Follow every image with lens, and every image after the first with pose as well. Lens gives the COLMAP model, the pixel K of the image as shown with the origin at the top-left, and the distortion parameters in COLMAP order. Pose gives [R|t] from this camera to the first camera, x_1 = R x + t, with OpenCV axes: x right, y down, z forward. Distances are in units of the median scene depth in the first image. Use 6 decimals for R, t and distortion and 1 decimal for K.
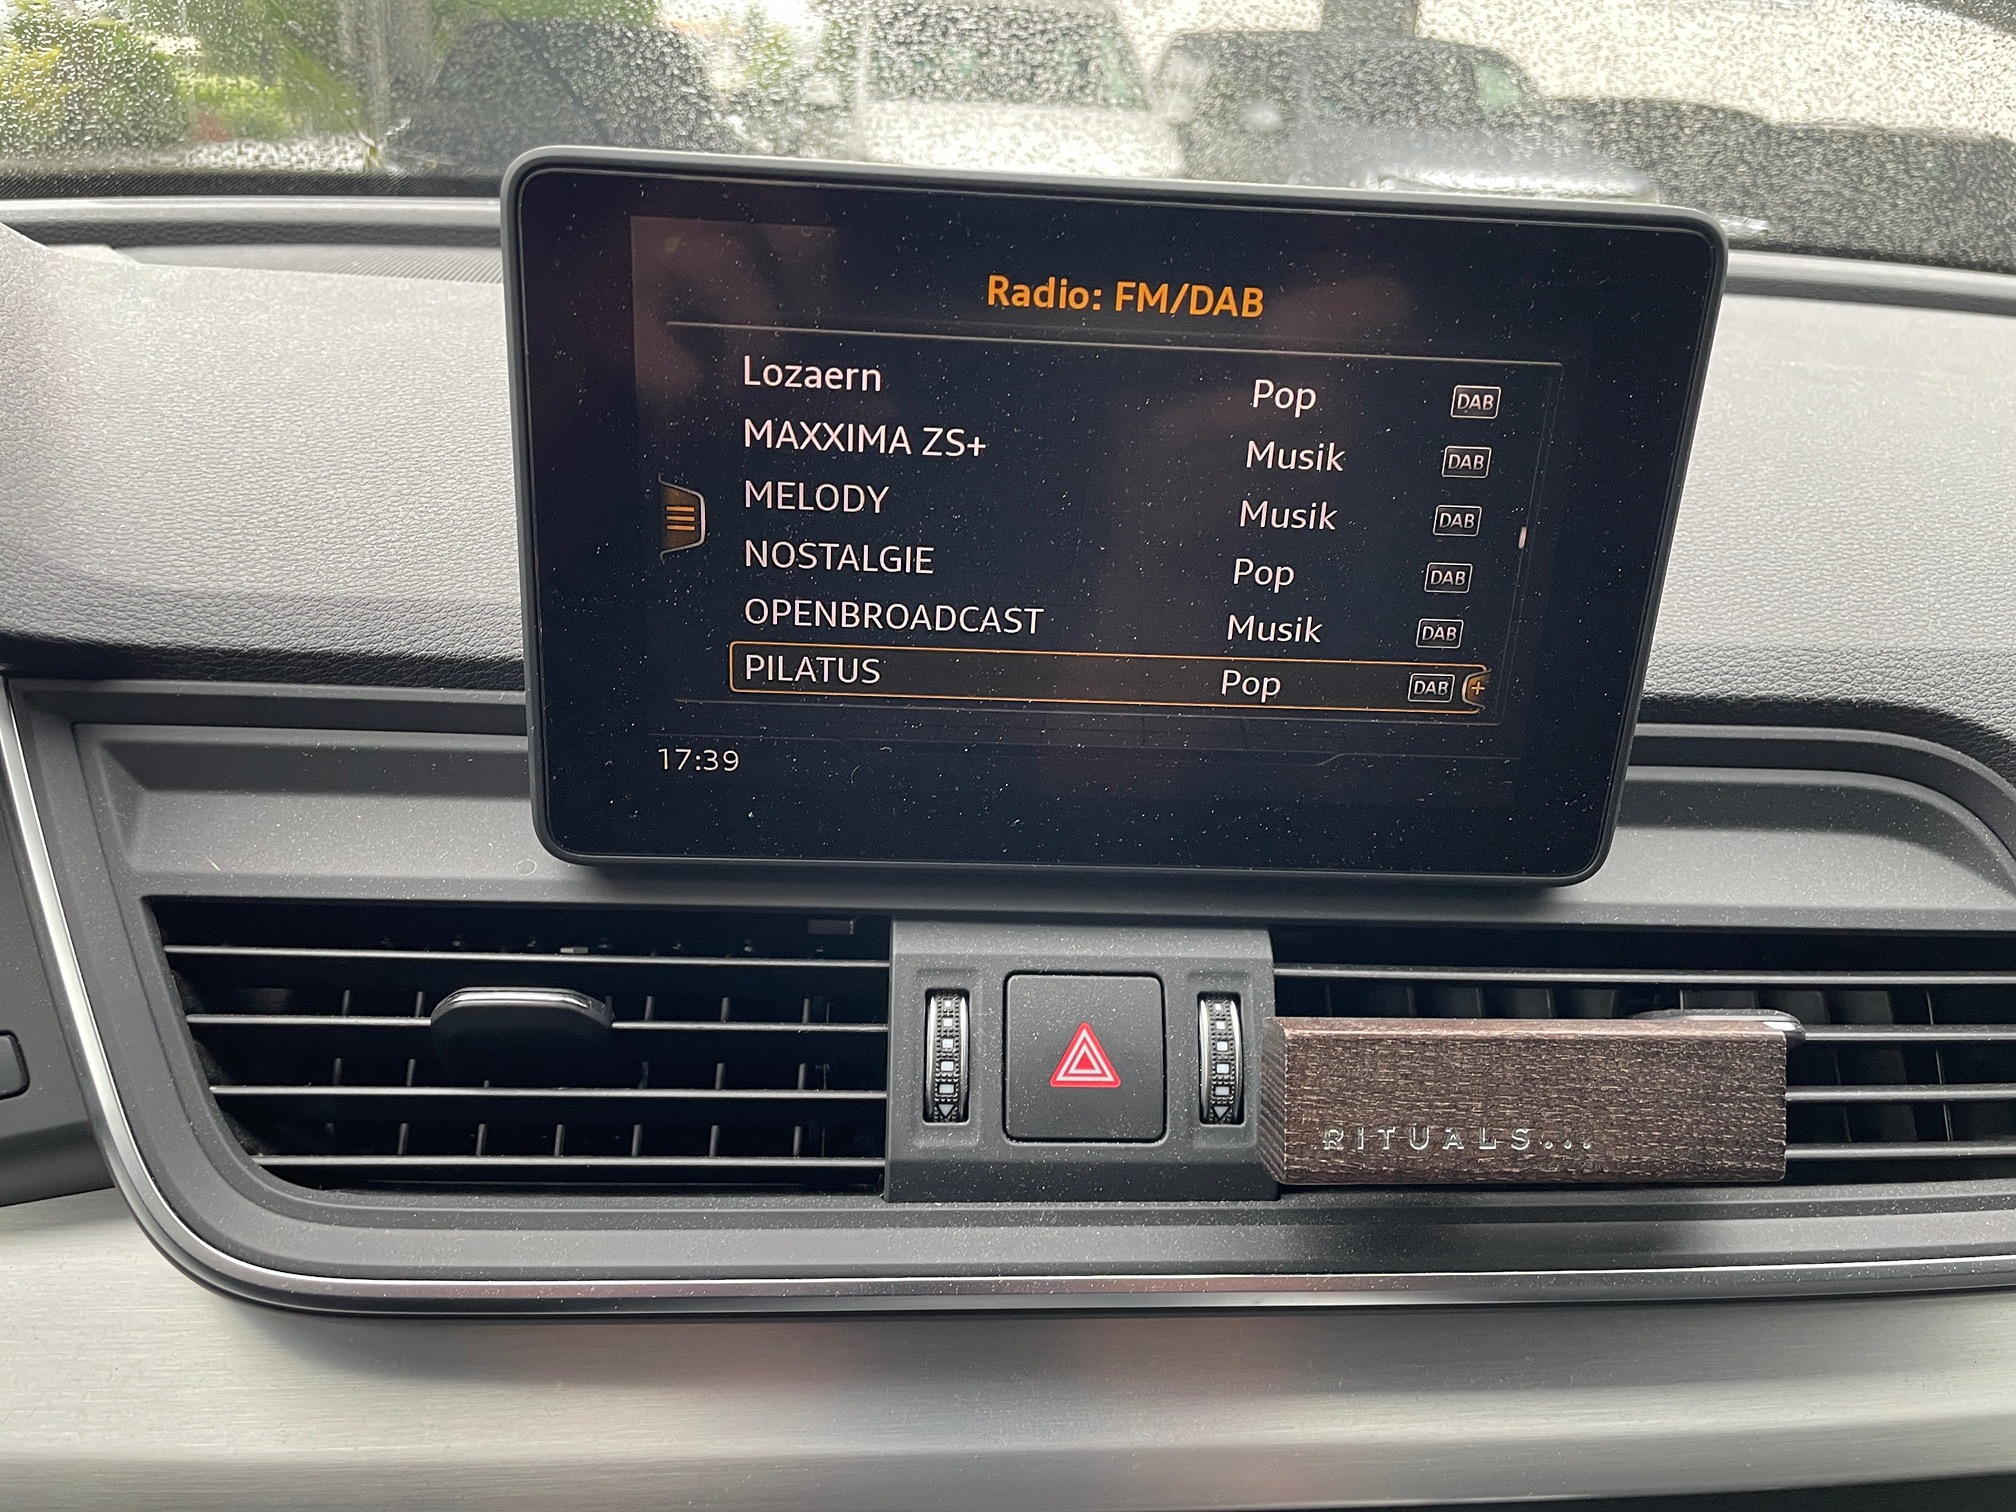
lens RADIAL K [[1530.5, 0, 1002.8], [0, 1530.5, 749.6], [0, 0, 1]] dist [0.114056, -0.156548]
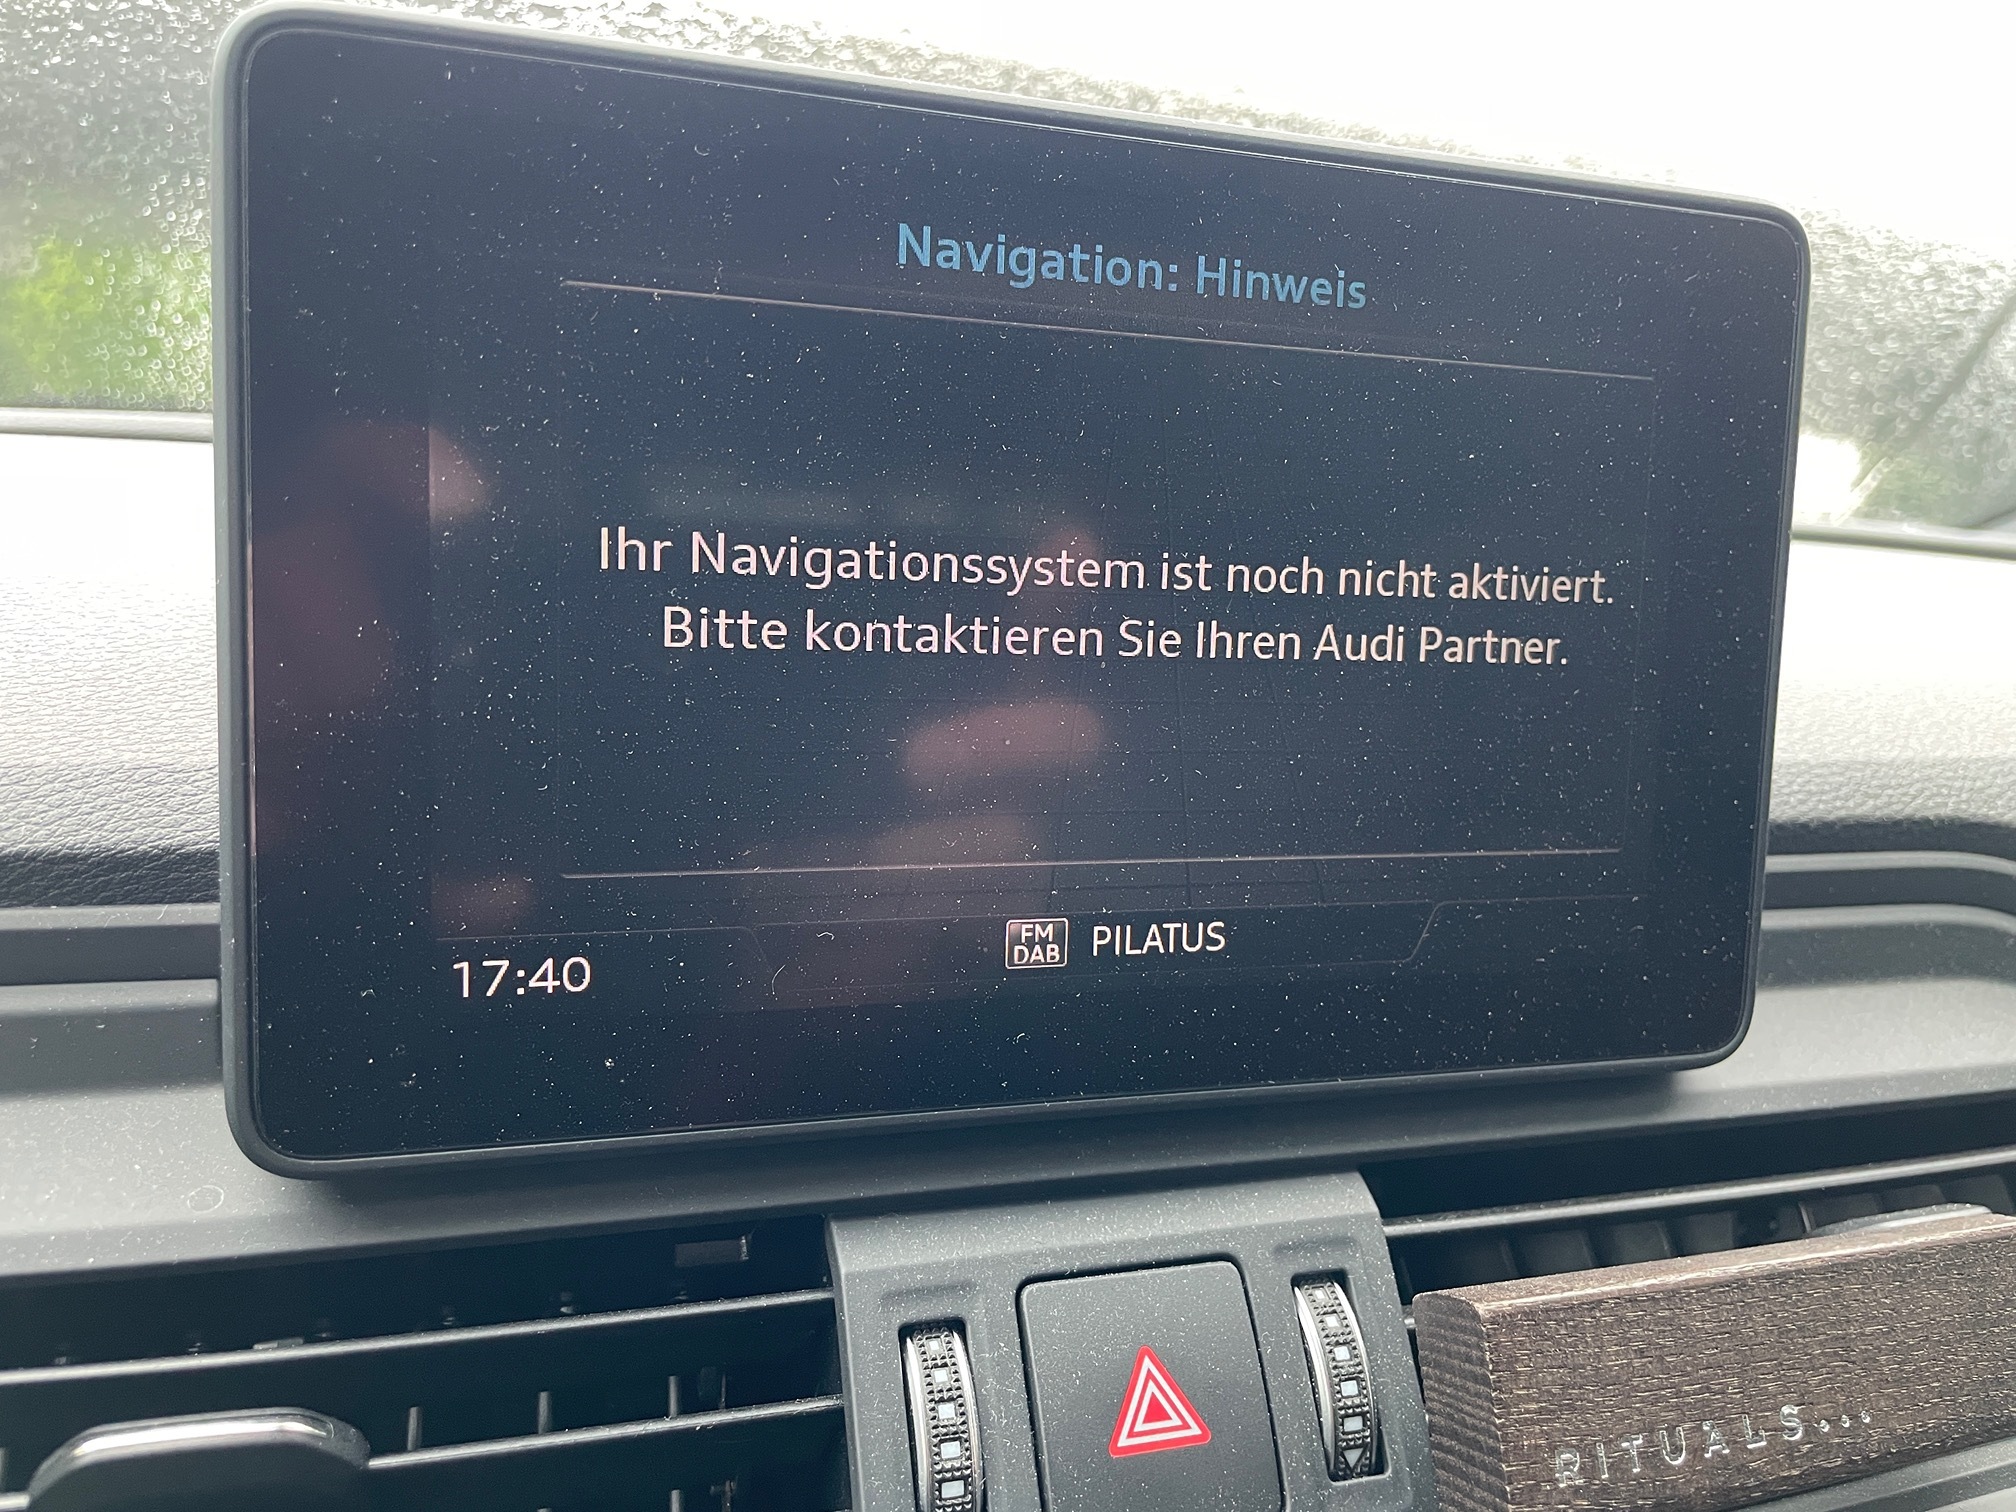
lens RADIAL K [[1545.8, 0, 1008.0], [0, 1545.8, 756.0], [0, 0, 1]] dist [0.058299, -0.086462]
pose [[0.967126, -0.045999, 0.250103, -0.155358], [0.100725, 0.972356, -0.210661, 0.068289], [-0.233499, 0.228927, 0.945024, 0.335488]]
